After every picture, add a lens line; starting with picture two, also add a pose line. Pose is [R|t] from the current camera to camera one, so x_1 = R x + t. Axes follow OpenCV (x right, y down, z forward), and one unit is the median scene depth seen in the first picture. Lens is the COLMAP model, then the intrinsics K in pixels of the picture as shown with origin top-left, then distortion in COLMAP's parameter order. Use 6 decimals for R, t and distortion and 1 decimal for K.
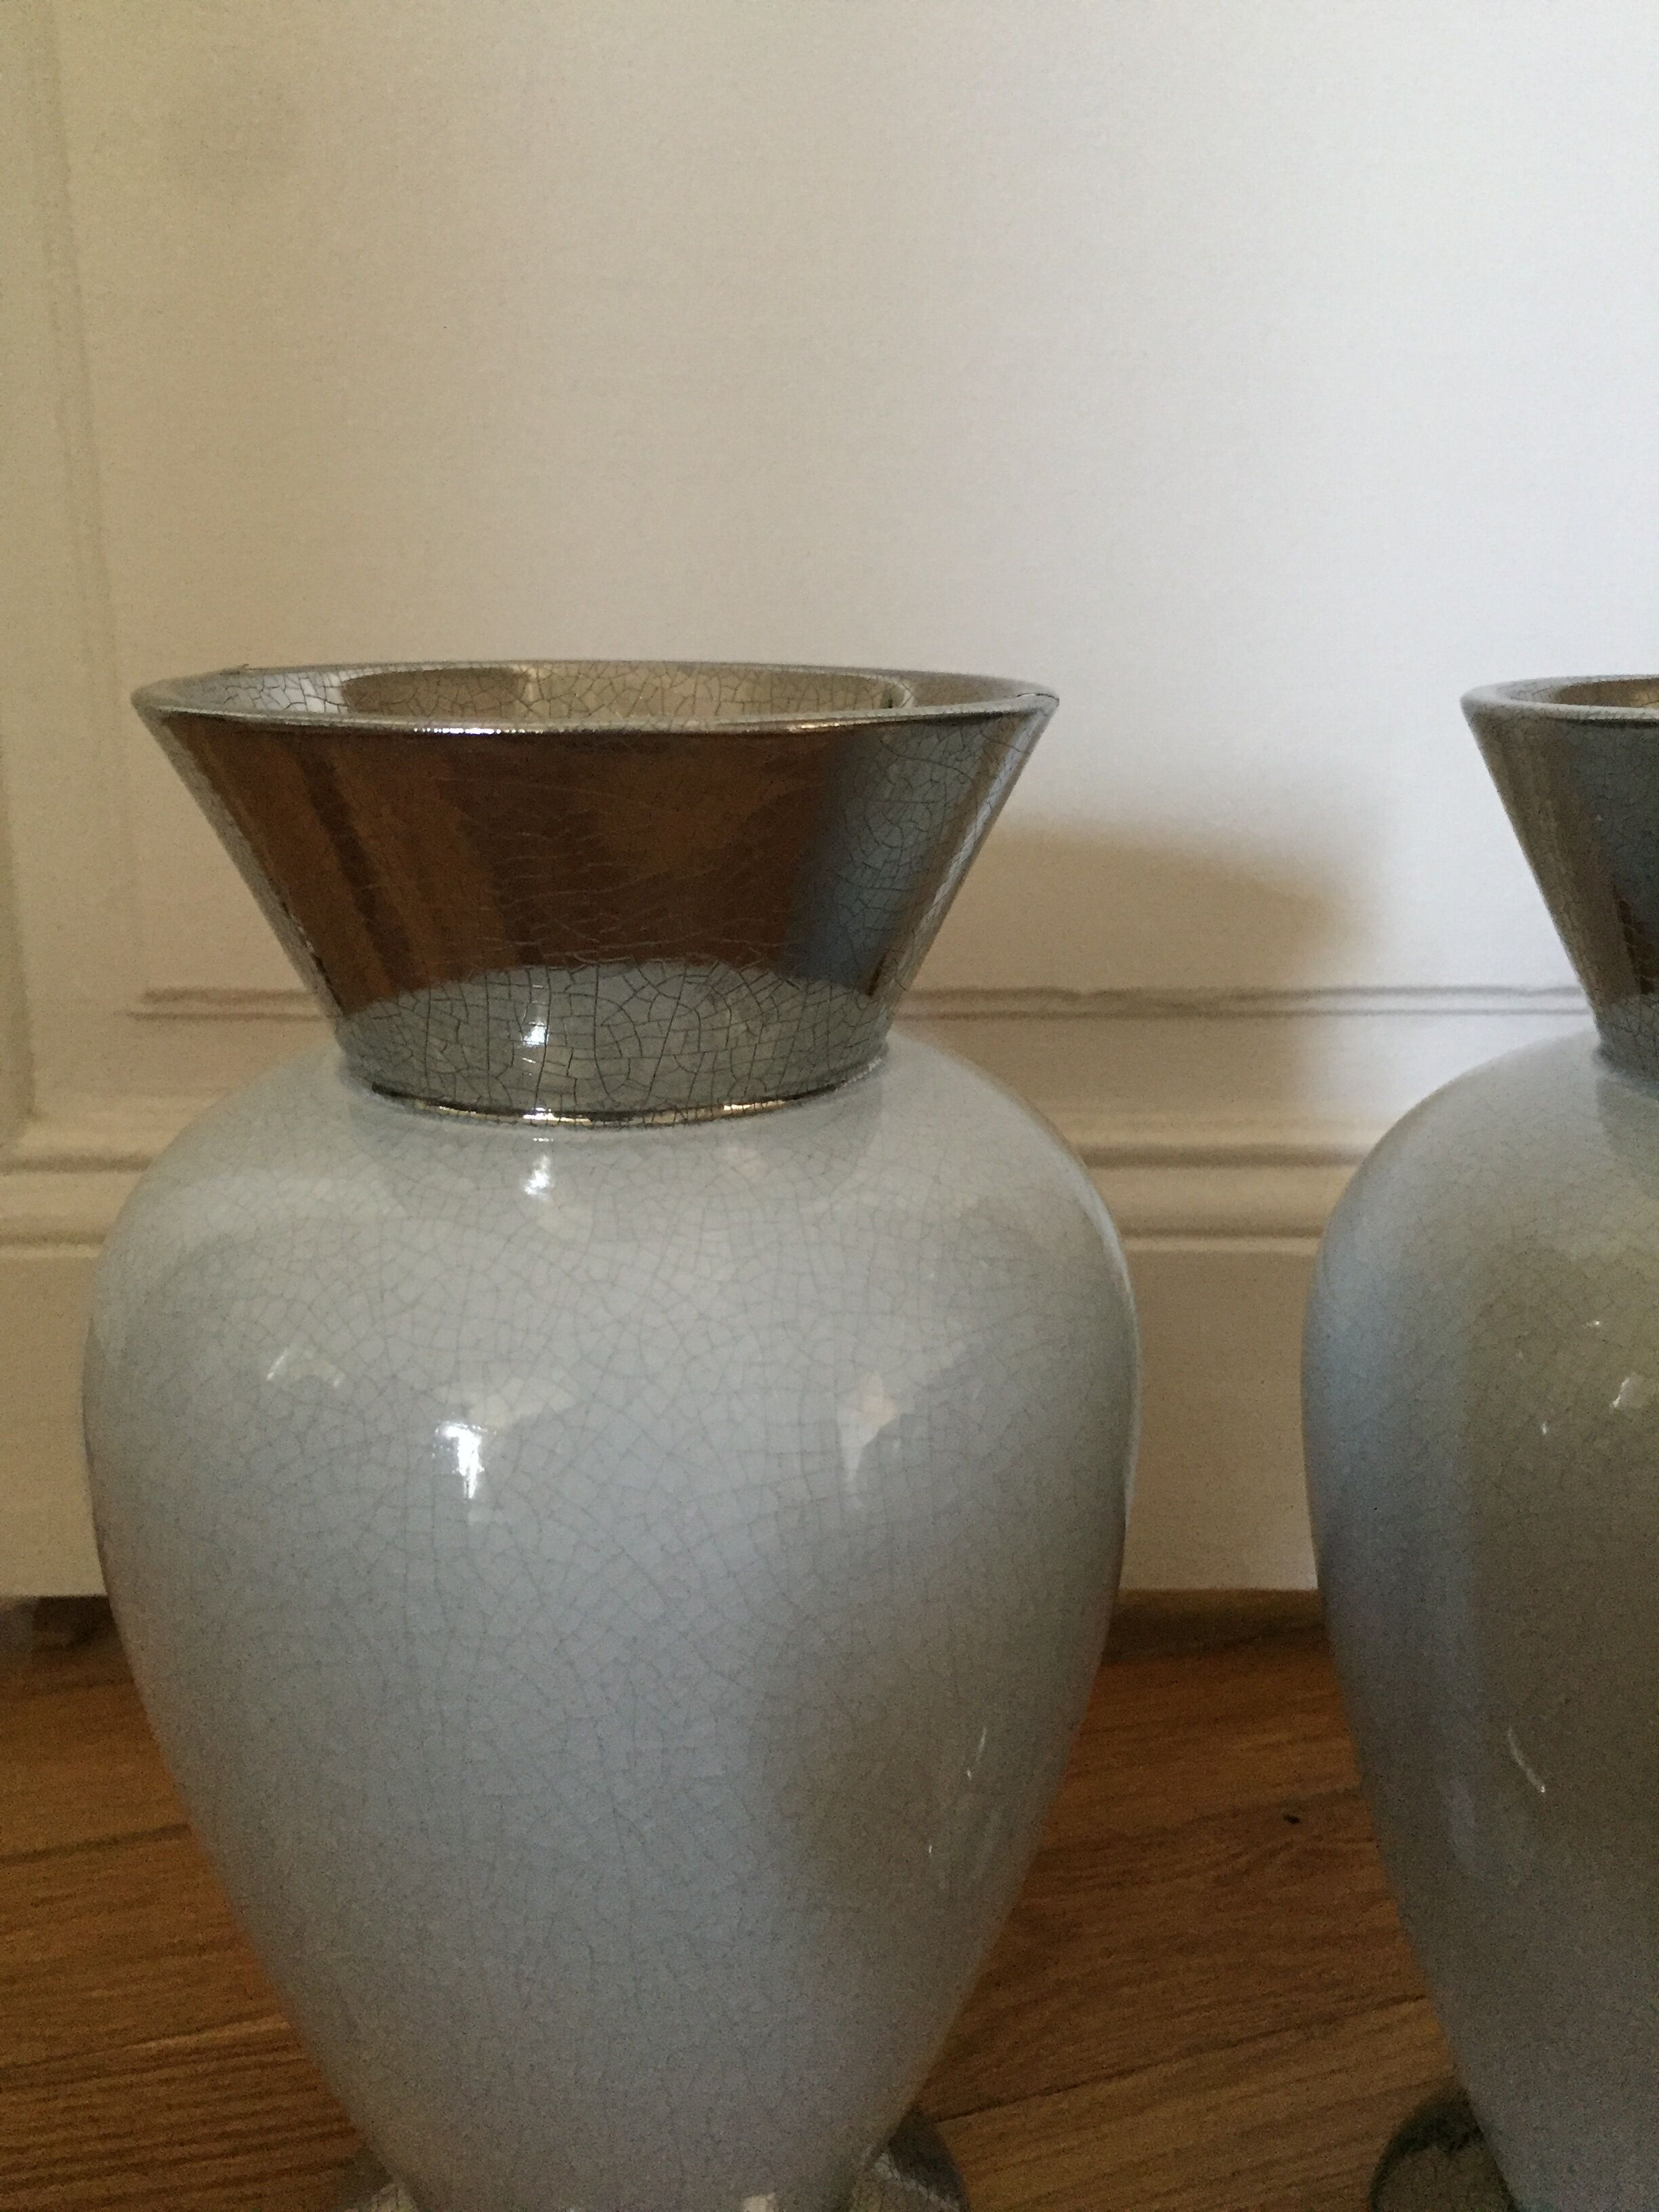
lens RADIAL K [[1640.3, 0, 829.5], [0, 1640.3, 1106.0], [0, 0, 1]] dist [0.002268, 0.003308]
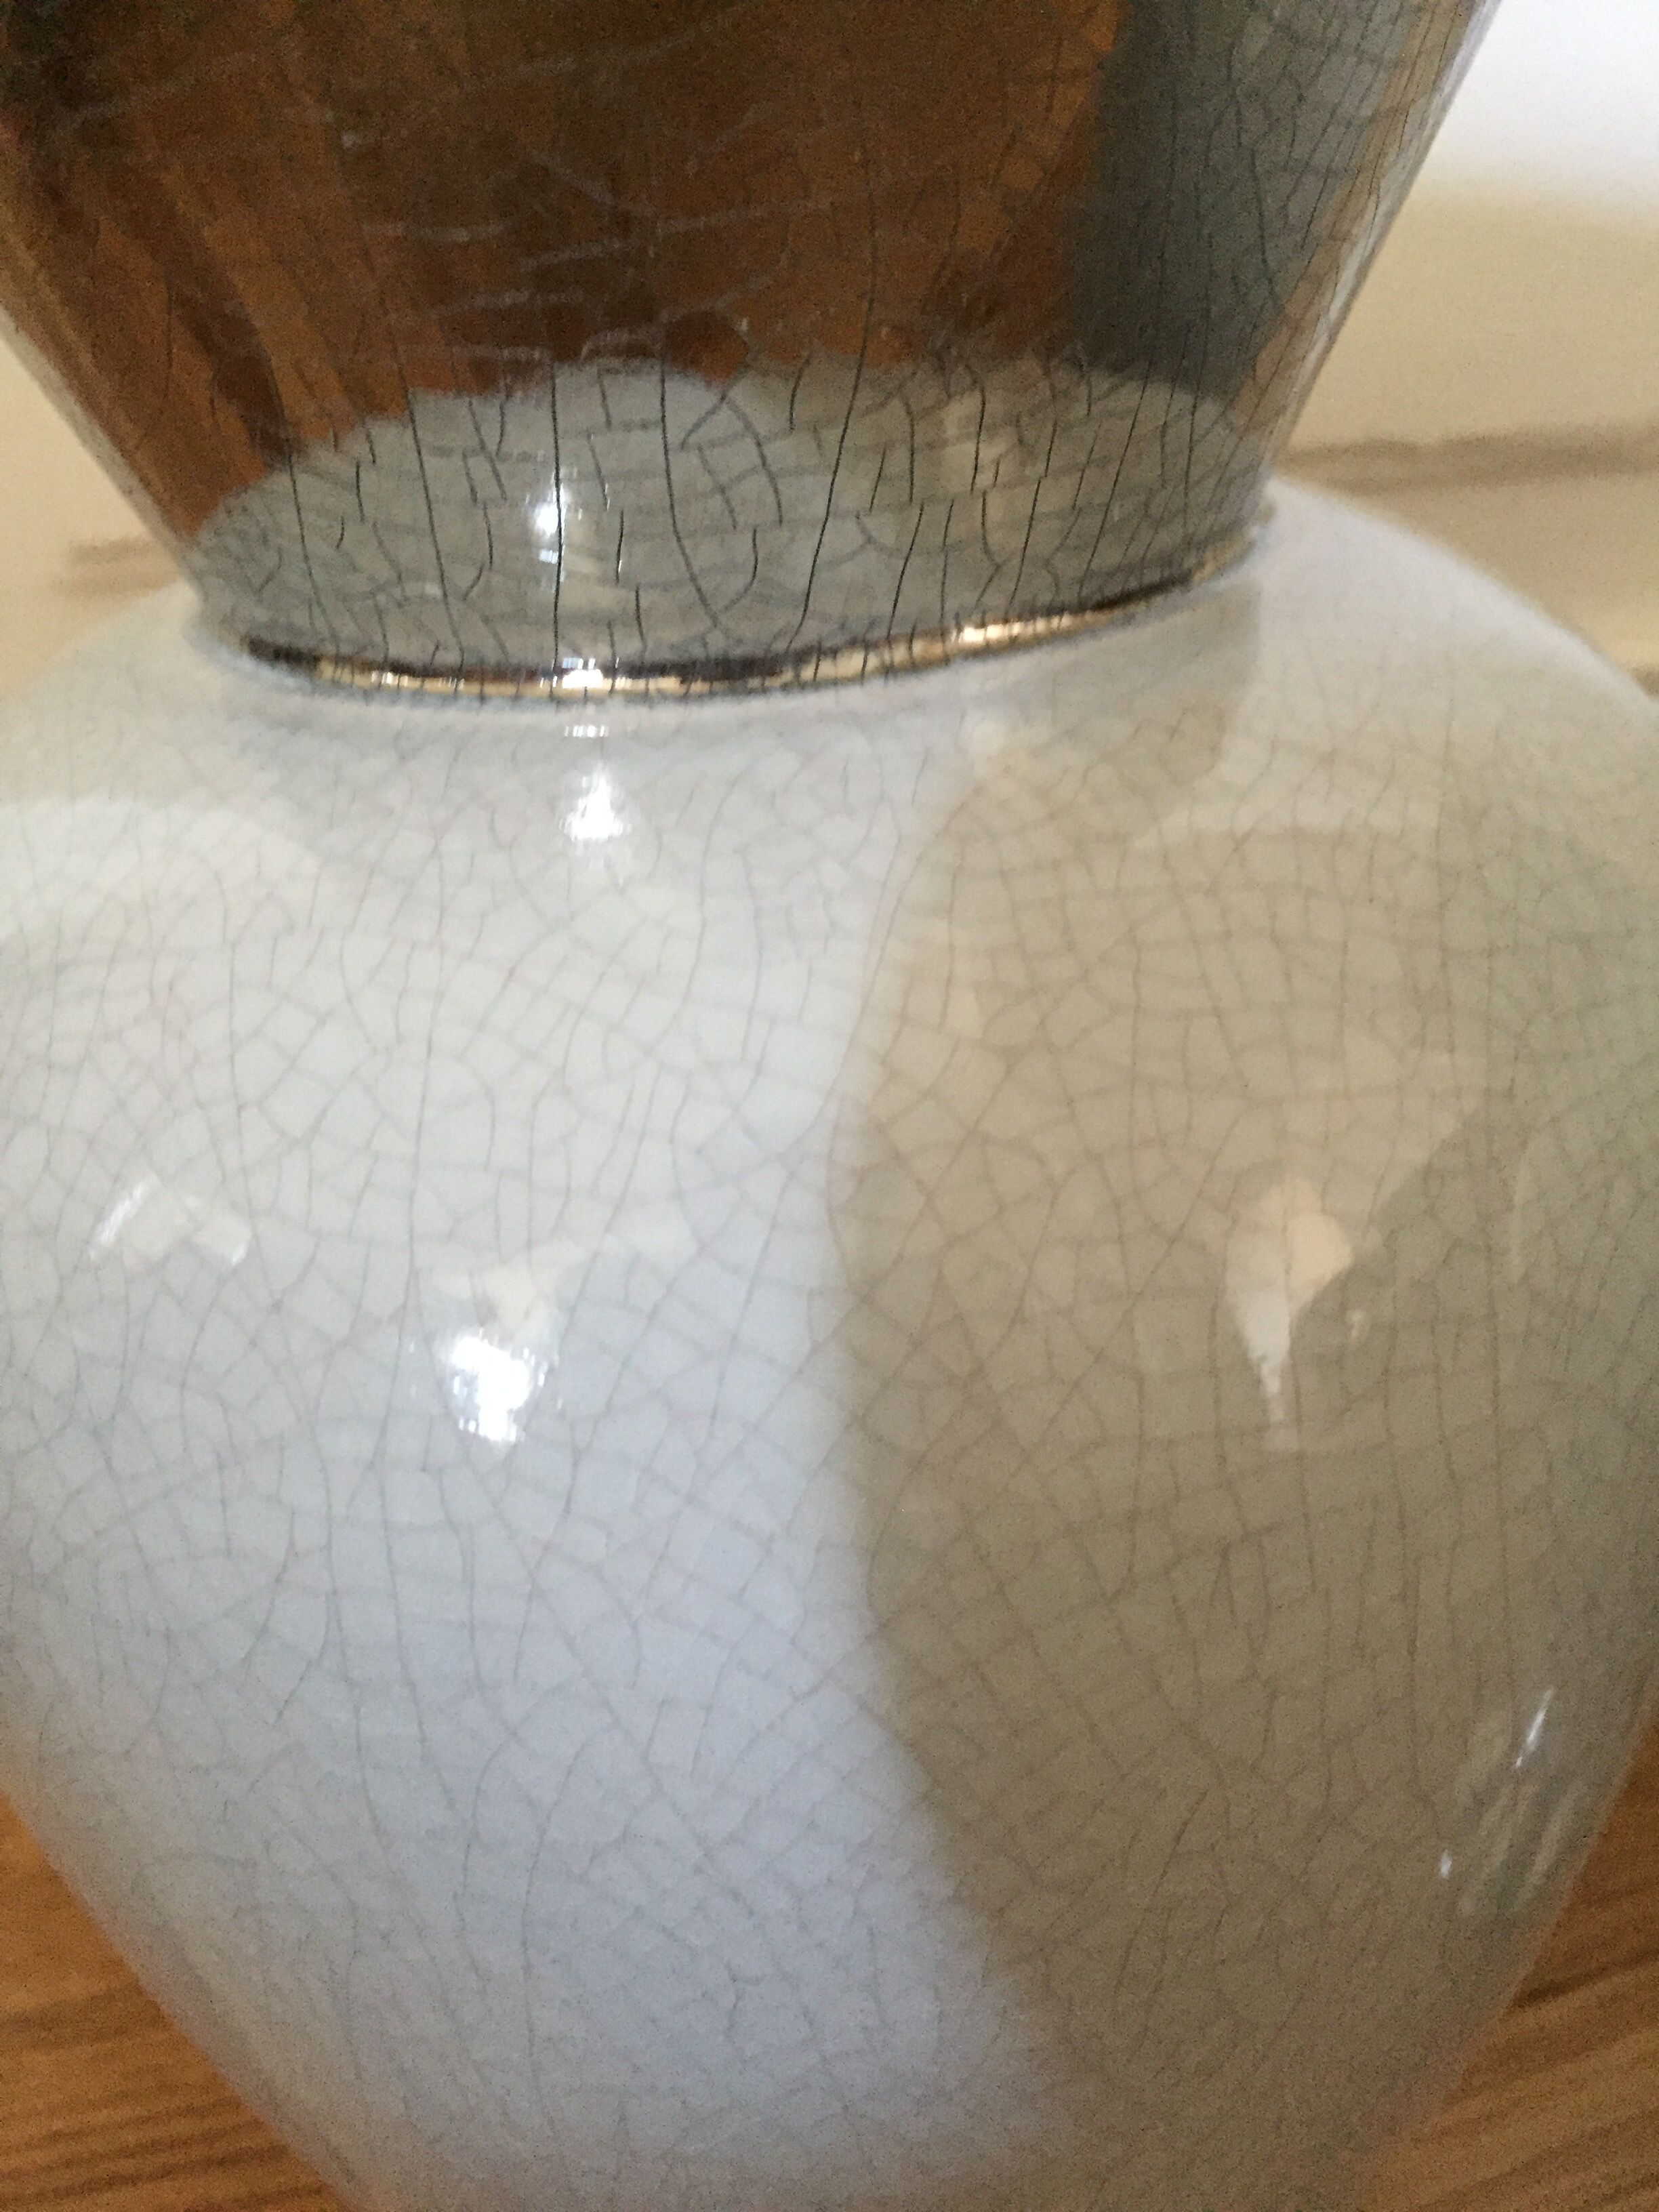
lens RADIAL K [[1654.3, 0, 866.1], [0, 1654.3, 1102.9], [0, 0, 1]] dist [0.005714, -0.029317]
pose [[0.995886, -0.046149, -0.077981, -0.065467], [0.064129, 0.966958, 0.246740, 0.012200], [0.064017, -0.250726, 0.965939, 0.542186]]
